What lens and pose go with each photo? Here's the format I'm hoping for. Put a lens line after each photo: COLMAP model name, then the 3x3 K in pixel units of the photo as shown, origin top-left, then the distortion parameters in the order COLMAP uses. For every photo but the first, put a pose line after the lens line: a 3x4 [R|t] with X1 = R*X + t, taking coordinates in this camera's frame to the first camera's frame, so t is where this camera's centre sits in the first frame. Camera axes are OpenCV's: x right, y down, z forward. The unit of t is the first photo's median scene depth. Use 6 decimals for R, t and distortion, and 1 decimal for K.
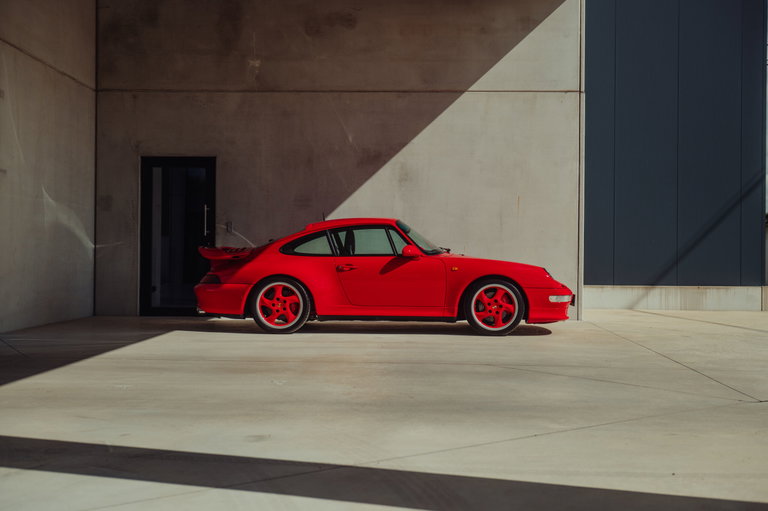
lens RADIAL K [[971.1, 0, 381.2], [0, 971.1, 252.1], [0, 0, 1]] dist [0.023039, 0.000000]
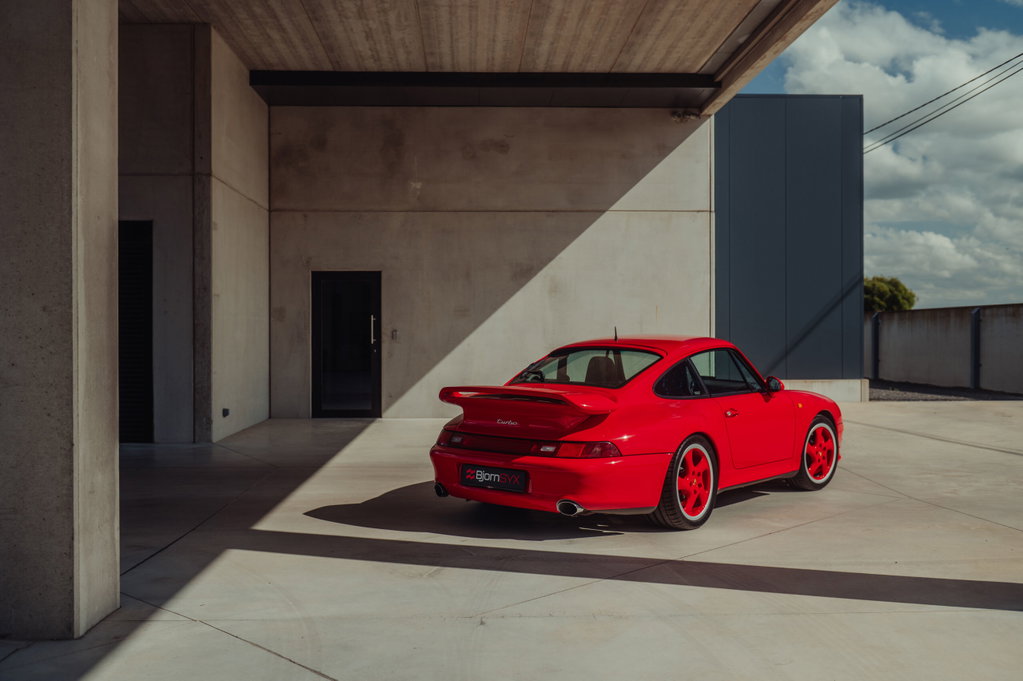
lens RADIAL K [[988.9, 0, 506.5], [0, 988.9, 336.2], [0, 0, 1]] dist [0.039022, 0.000000]
pose [[0.997653, -0.009967, 0.067751, -0.106279], [0.009270, 0.999901, 0.010591, -0.035656], [-0.067849, -0.009938, 0.997646, -0.118689]]
